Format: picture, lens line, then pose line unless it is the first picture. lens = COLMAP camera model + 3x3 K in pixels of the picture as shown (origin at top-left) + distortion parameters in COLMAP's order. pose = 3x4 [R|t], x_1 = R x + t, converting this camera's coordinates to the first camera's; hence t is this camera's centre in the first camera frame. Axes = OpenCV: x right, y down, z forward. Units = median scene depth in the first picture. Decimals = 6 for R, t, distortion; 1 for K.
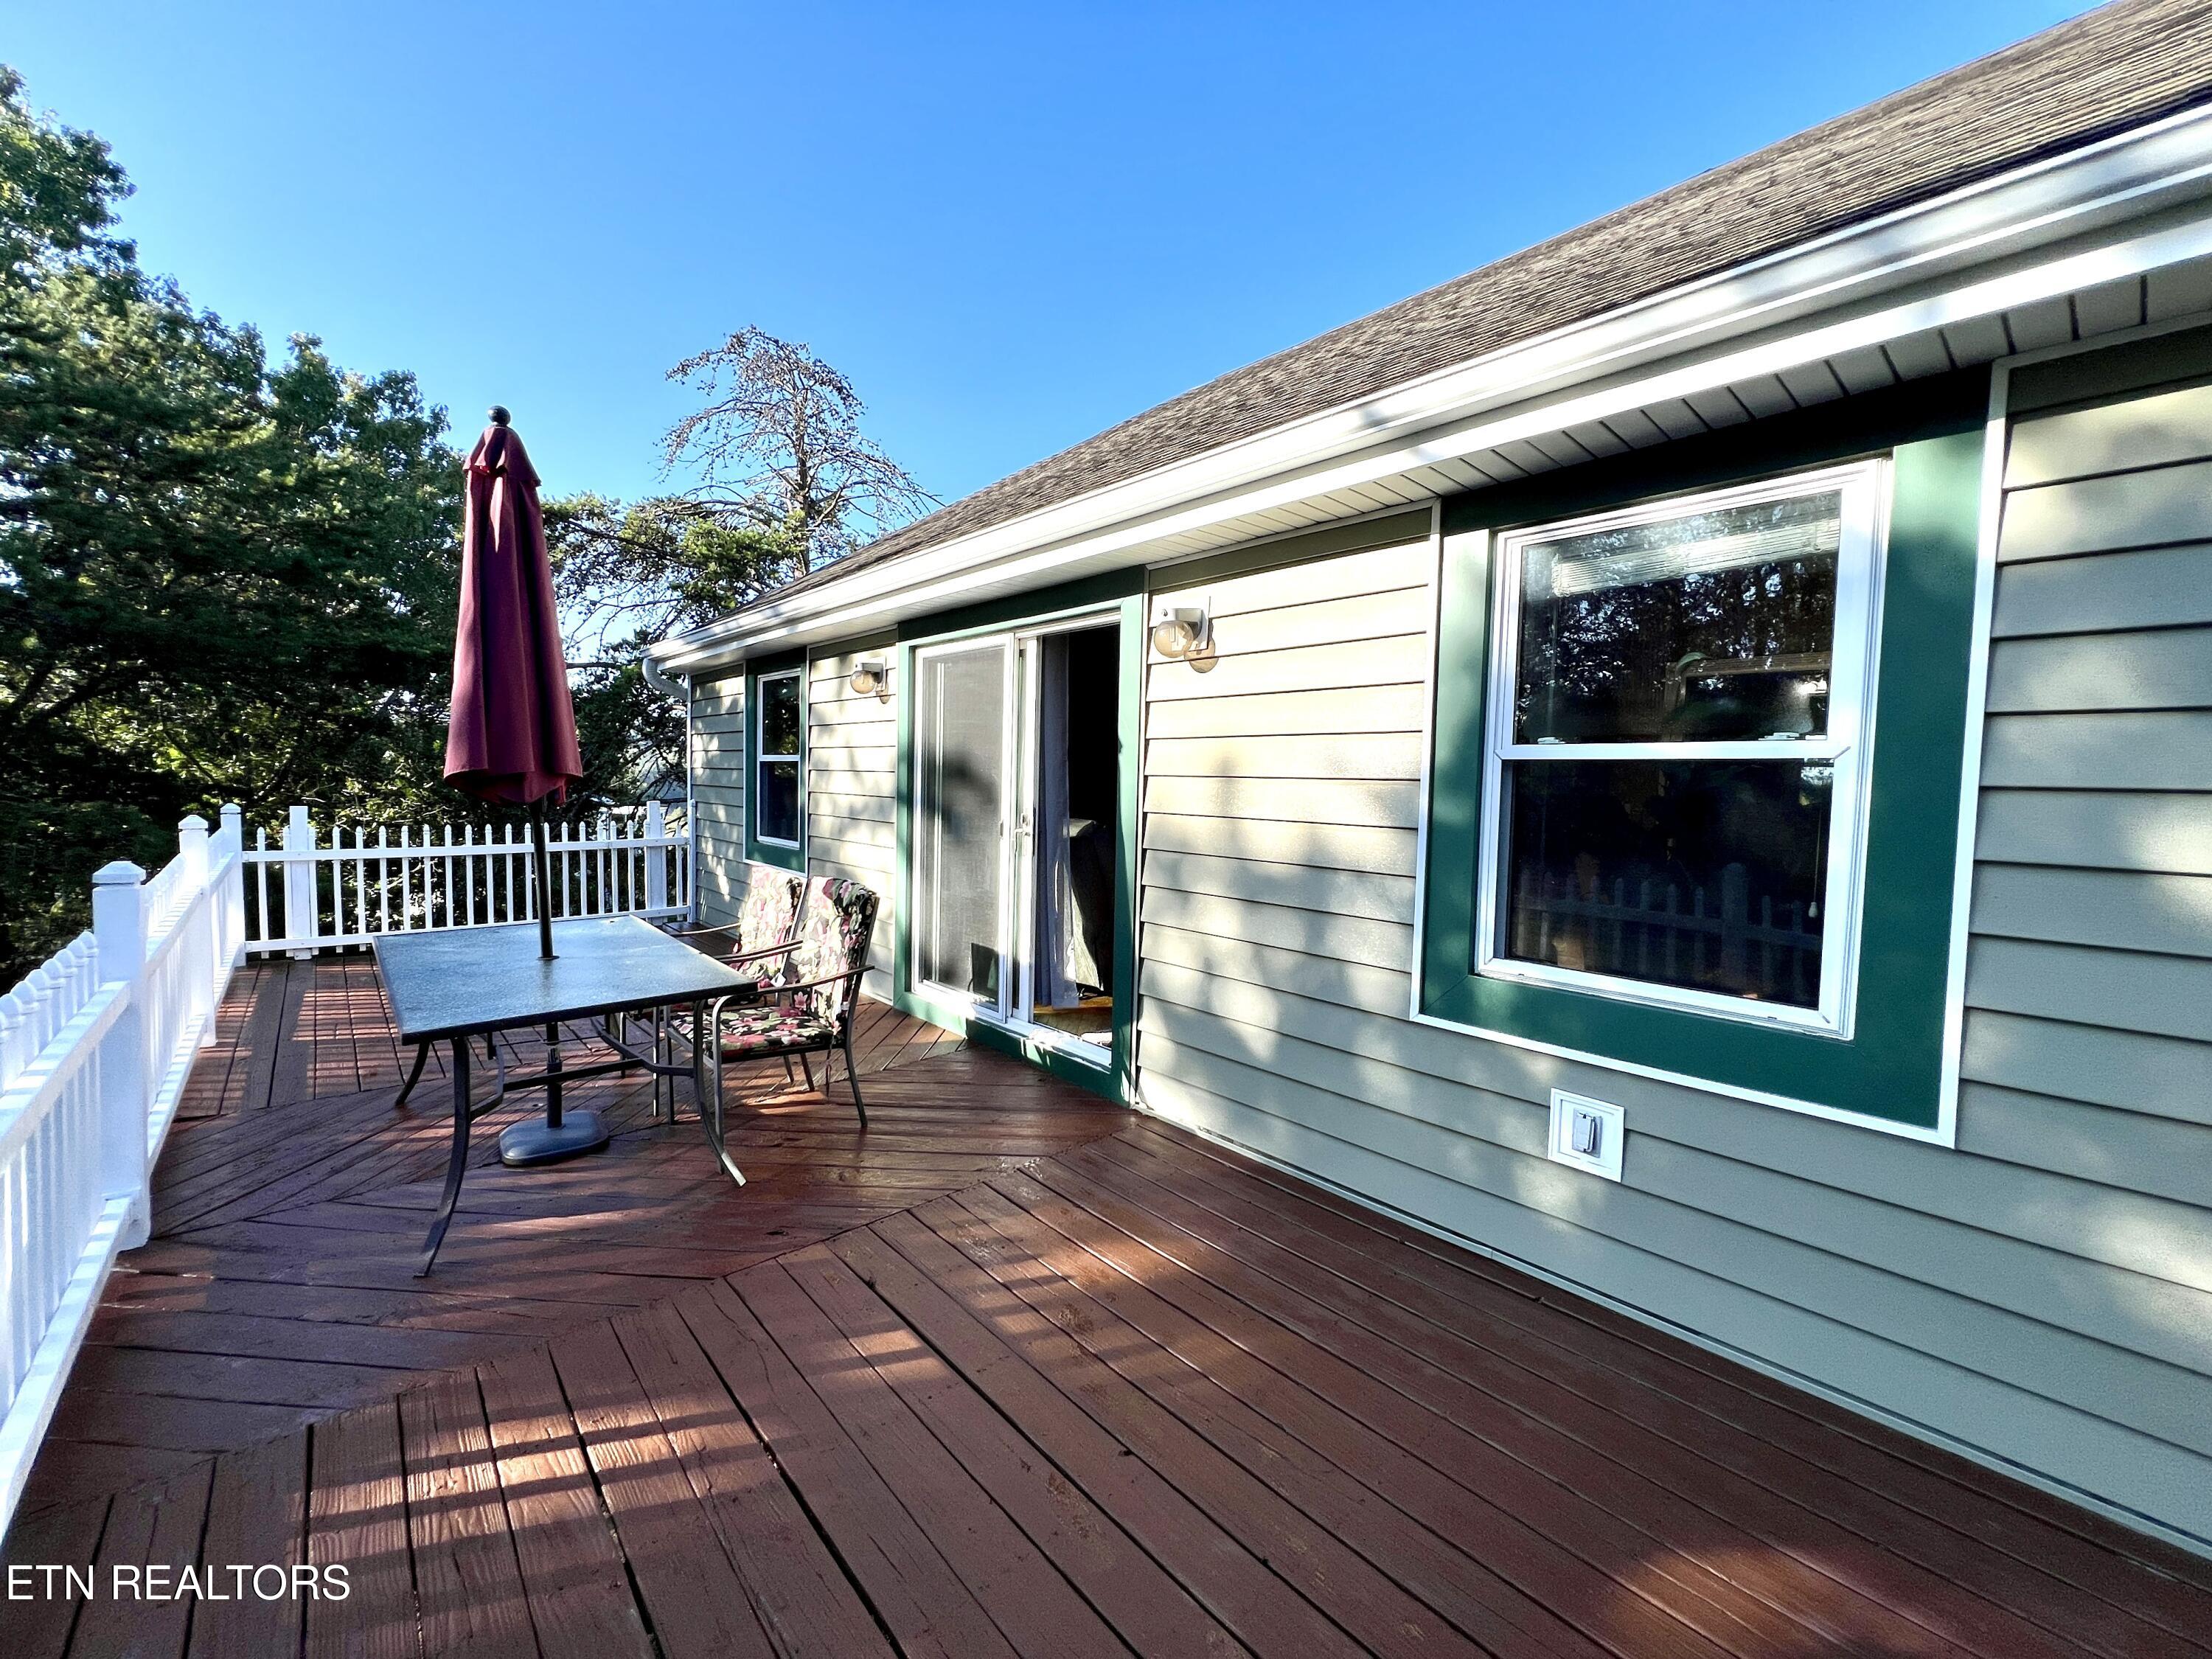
lens RADIAL K [[883.0, 0, 1099.9], [0, 883.0, 822.2], [0, 0, 1]] dist [-0.003345, 0.000134]
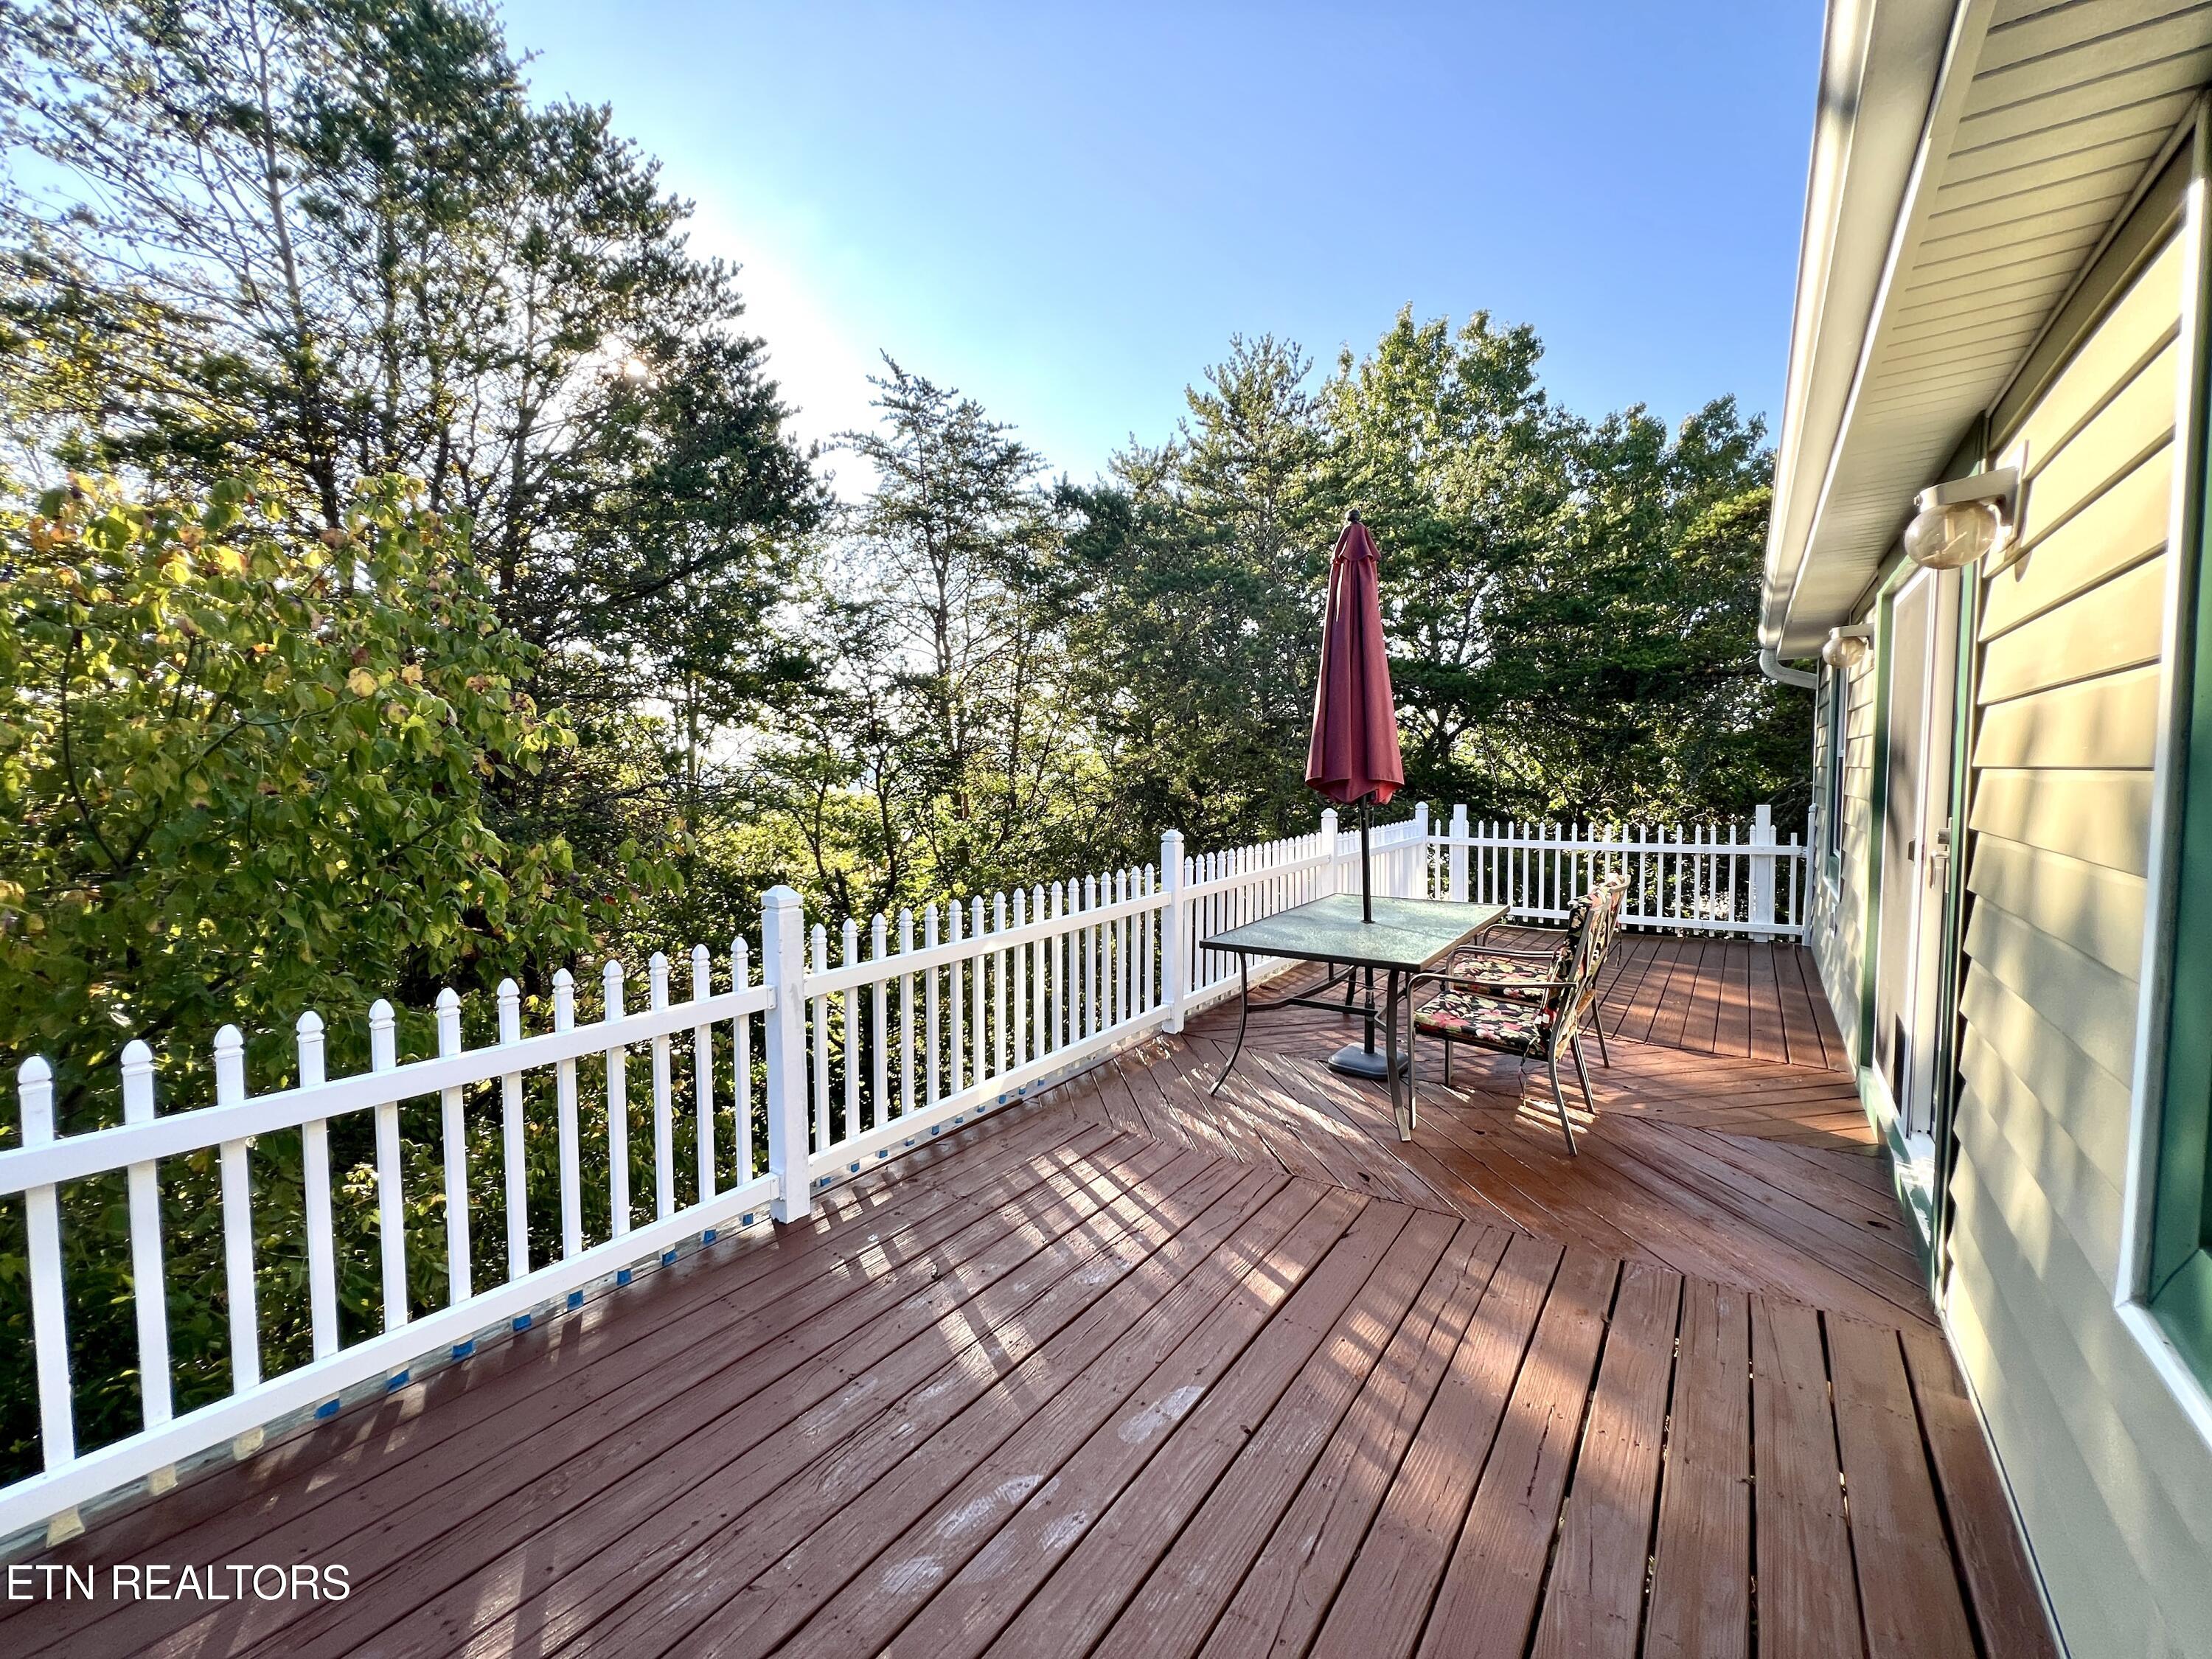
lens RADIAL K [[874.0, 0, 1106.0], [0, 874.0, 829.5], [0, 0, 1]] dist [-0.000879, 0.000040]
pose [[0.220592, 0.038733, -0.974597, 0.115260], [-0.031523, 0.998972, 0.032567, -0.002990], [0.974857, 0.023538, 0.221586, 0.069848]]
